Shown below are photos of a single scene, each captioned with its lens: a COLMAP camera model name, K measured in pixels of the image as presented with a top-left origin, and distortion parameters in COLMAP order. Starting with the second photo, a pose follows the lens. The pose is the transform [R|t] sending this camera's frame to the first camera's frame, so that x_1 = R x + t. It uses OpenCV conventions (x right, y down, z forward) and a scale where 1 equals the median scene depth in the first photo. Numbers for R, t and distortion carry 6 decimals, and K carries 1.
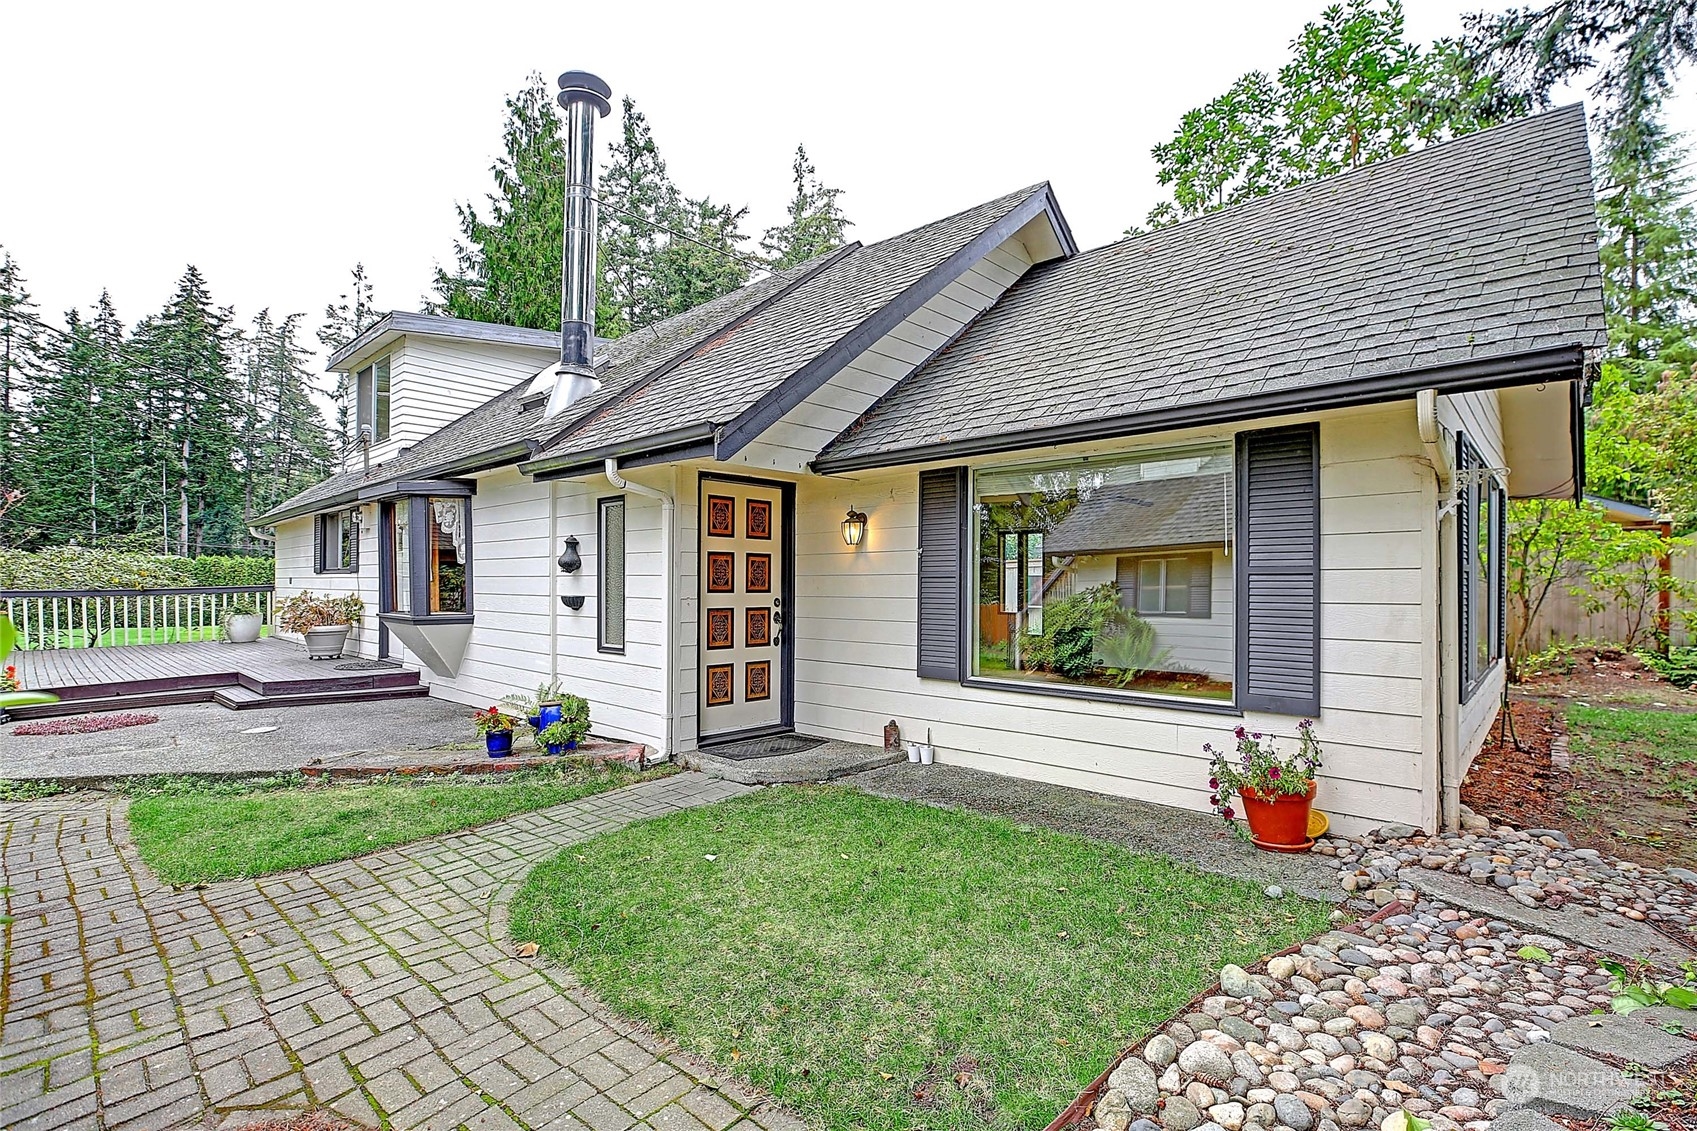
lens RADIAL K [[776.9, 0, 862.7], [0, 776.9, 572.9], [0, 0, 1]] dist [-0.027846, 0.012677]
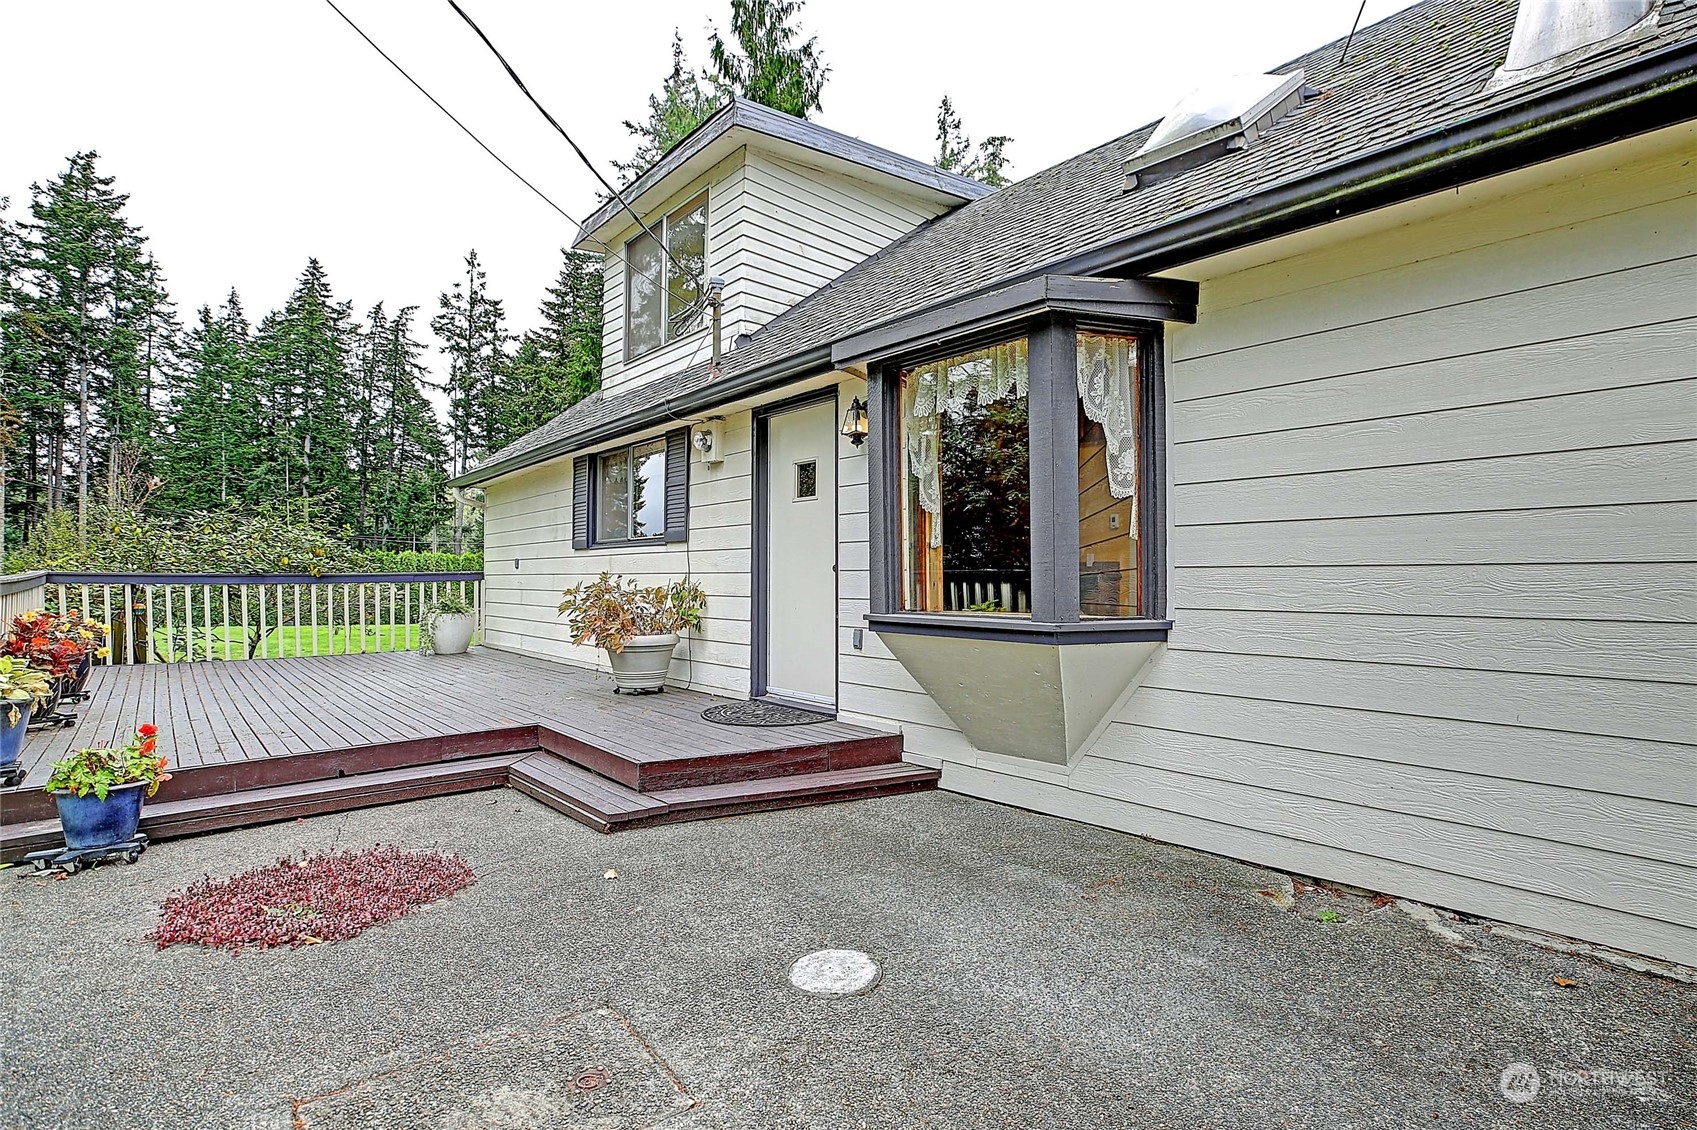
lens RADIAL K [[776.9, 0, 825.9], [0, 776.9, 589.9], [0, 0, 1]] dist [-0.027846, 0.012677]
pose [[0.993115, 0.012667, -0.116456, -0.101641], [-0.011303, 0.999860, 0.012367, 0.005482], [0.116596, -0.010966, 0.993119, 0.091683]]
